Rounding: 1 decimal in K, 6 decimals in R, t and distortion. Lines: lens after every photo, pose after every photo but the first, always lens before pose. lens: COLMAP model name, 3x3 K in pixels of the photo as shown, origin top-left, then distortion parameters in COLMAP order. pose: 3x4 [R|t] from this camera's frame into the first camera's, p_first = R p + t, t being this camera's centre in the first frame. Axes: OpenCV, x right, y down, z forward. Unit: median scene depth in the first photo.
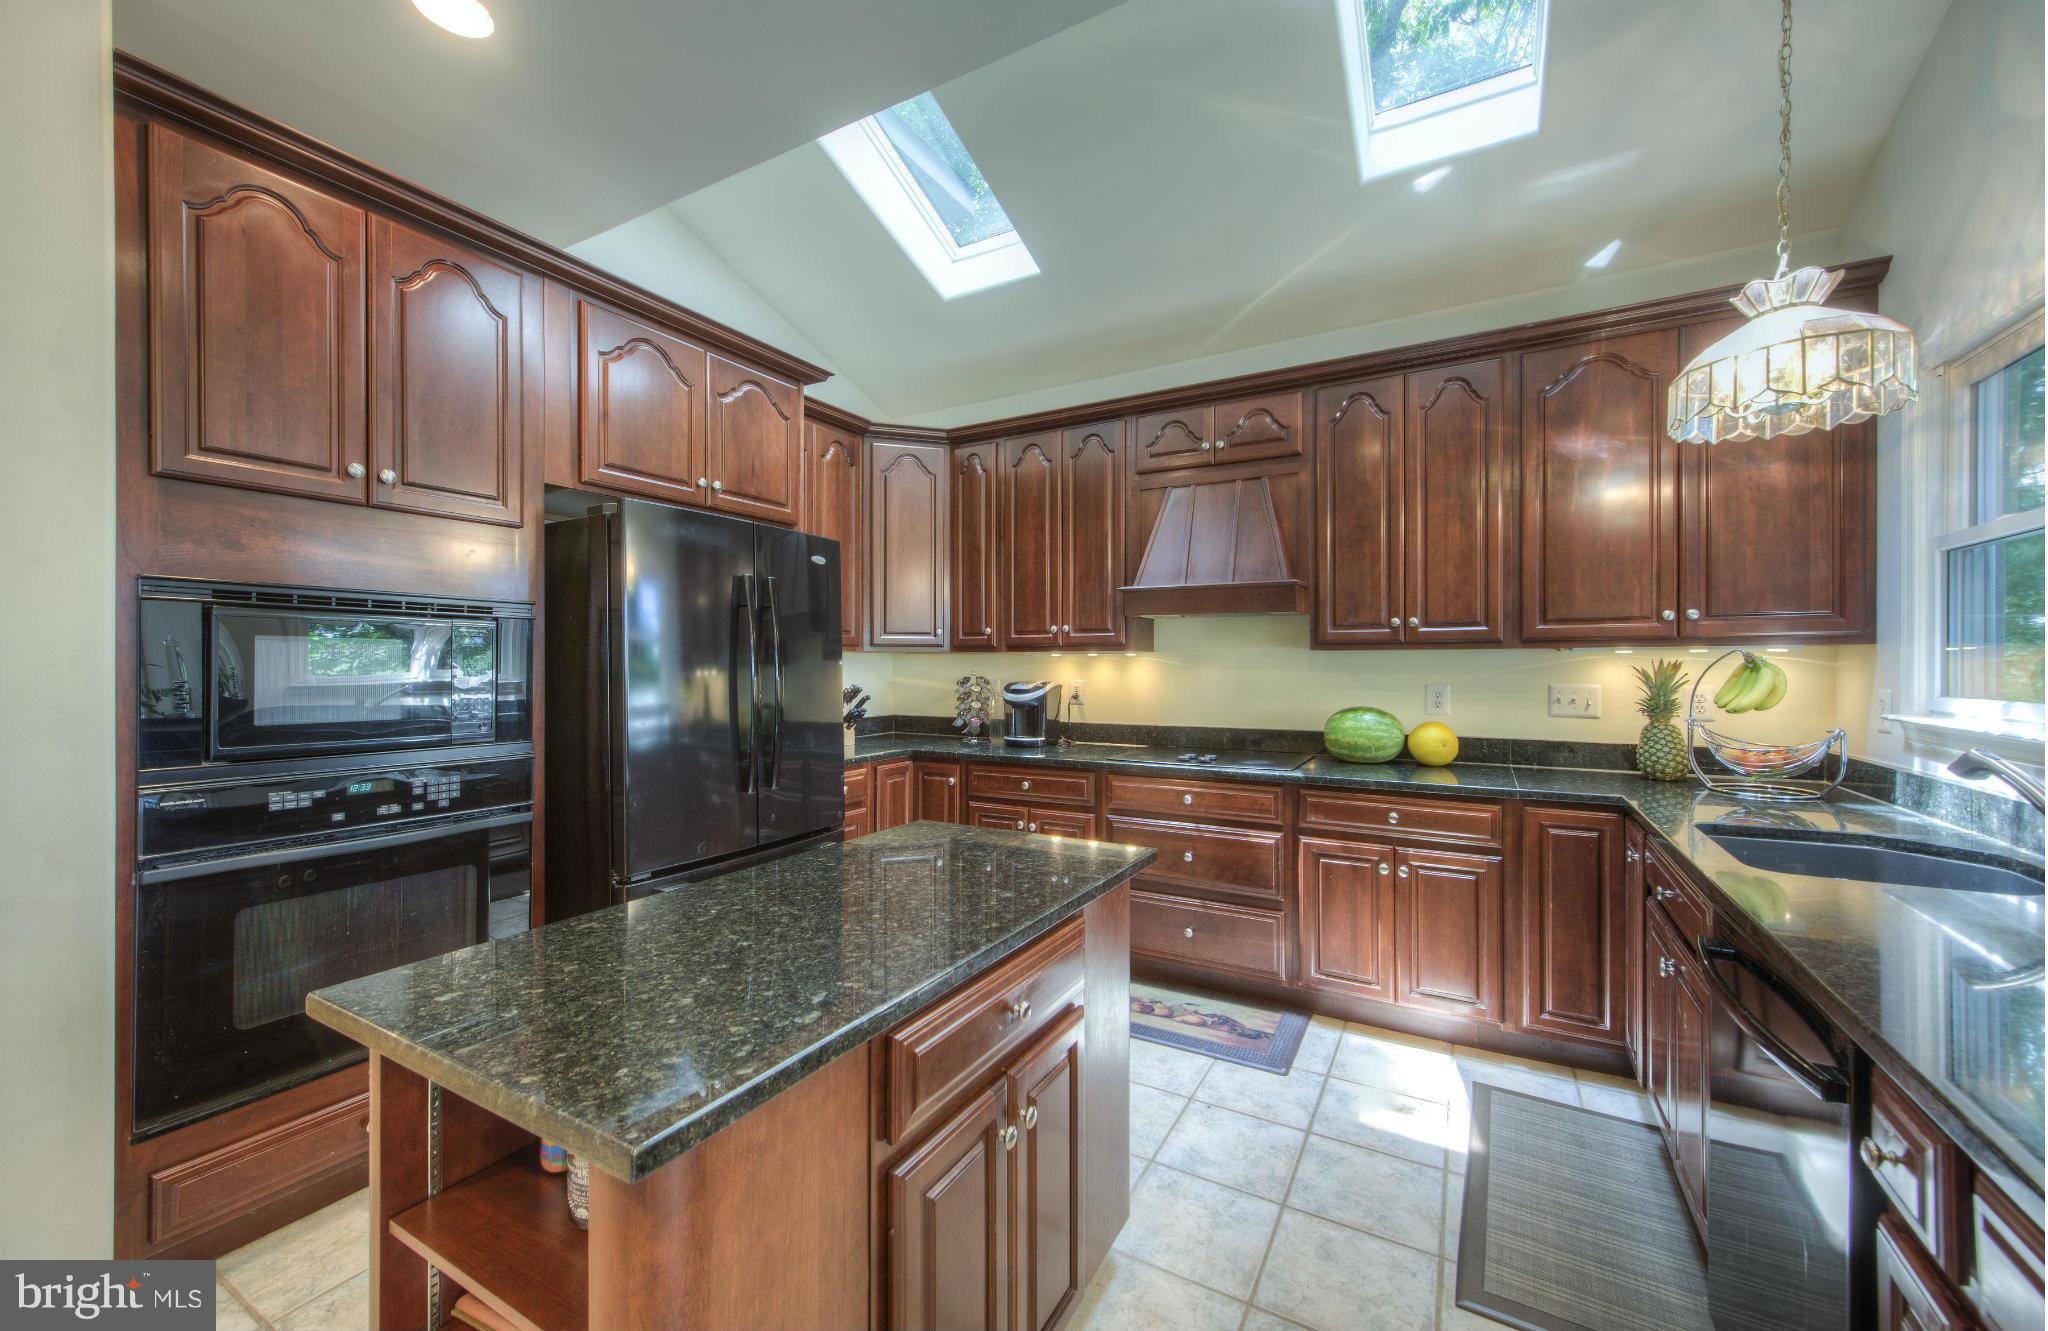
lens RADIAL K [[789.7, 0, 1016.4], [0, 789.7, 664.9], [0, 0, 1]] dist [0.013723, -0.001296]
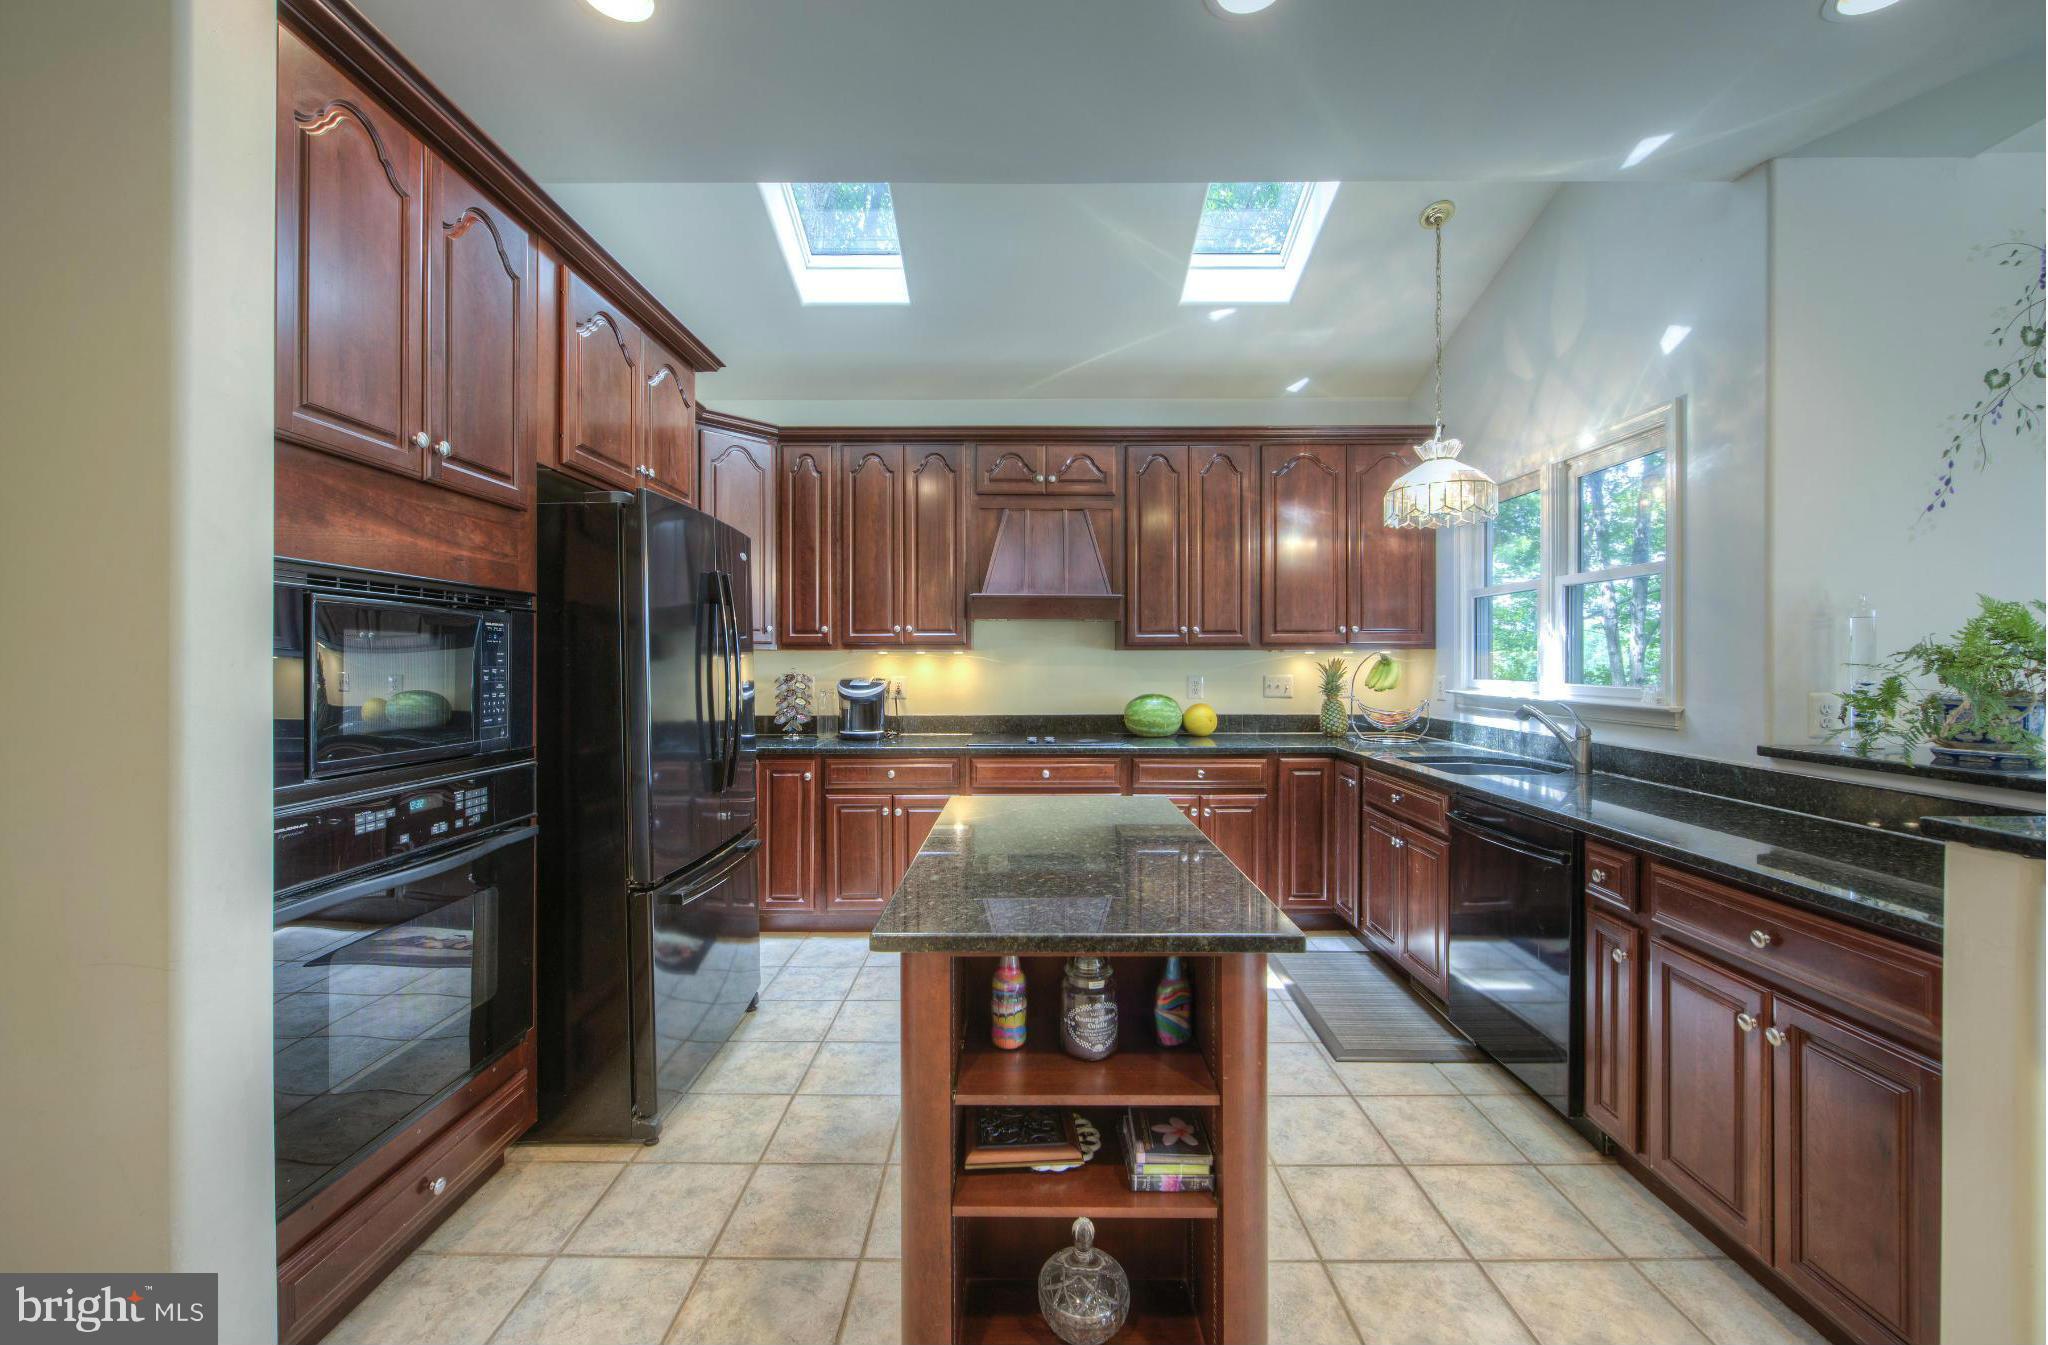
lens RADIAL K [[814.3, 0, 1020.0], [0, 814.3, 661.9], [0, 0, 1]] dist [-0.003634, -0.001107]
pose [[0.870548, -0.001468, 0.492081, -0.432839], [0.001677, 0.999999, 0.000016, -0.000093], [-0.492081, 0.000812, 0.870549, -0.058732]]
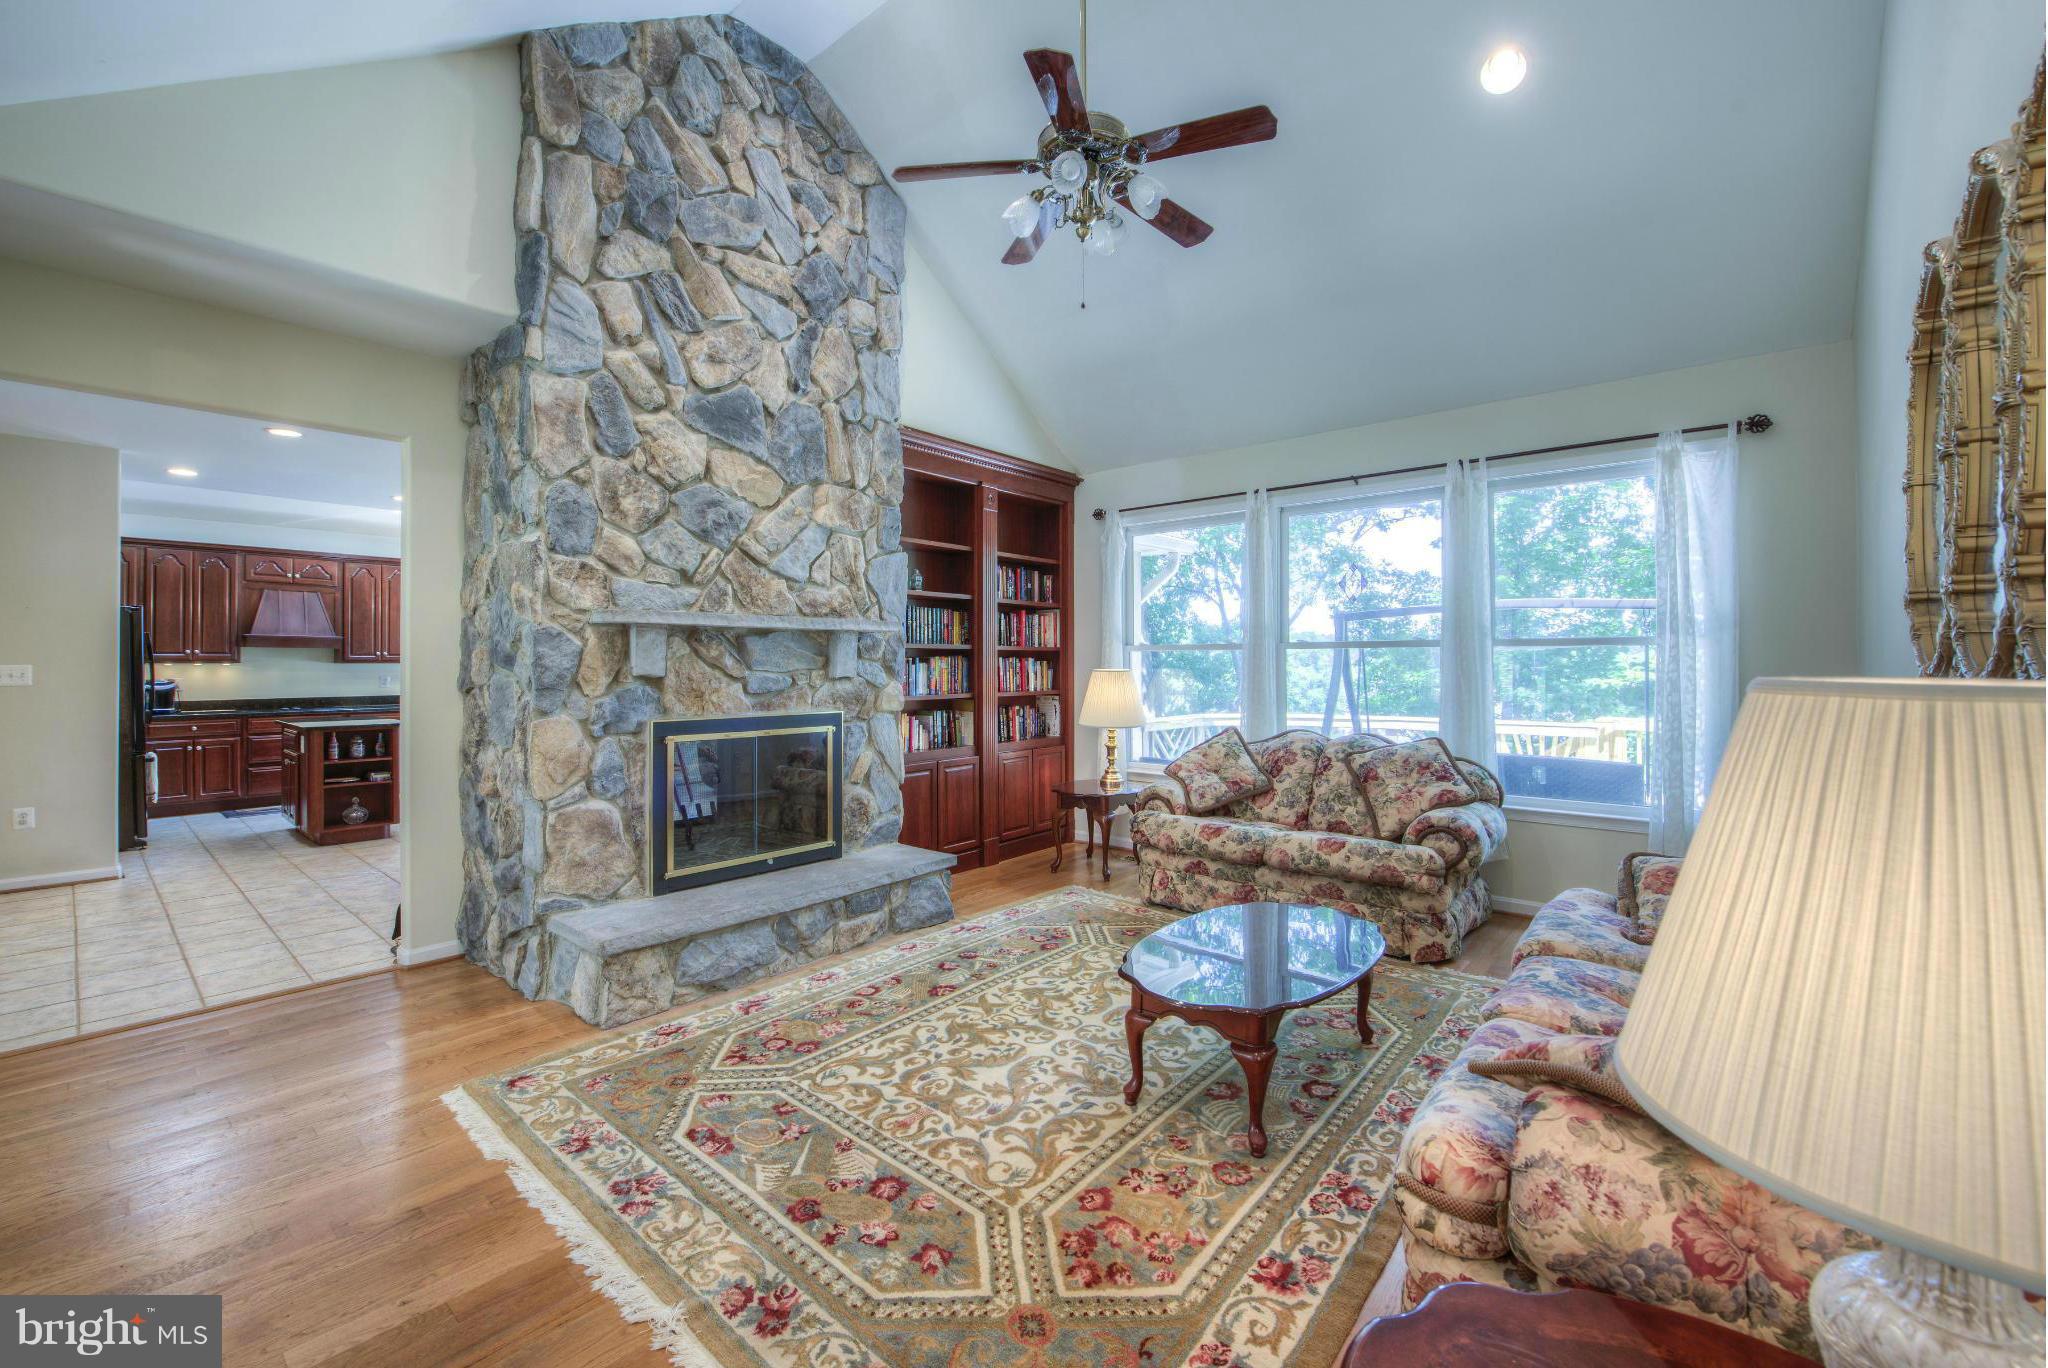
lens RADIAL K [[824.3, 0, 1005.7], [0, 824.3, 657.7], [0, 0, 1]] dist [-0.014960, -0.001966]
pose [[0.188520, 0.010956, 0.982008, -1.879680], [0.006344, 0.999903, -0.012373, 0.009046], [-0.982049, 0.008563, 0.188432, -1.662556]]
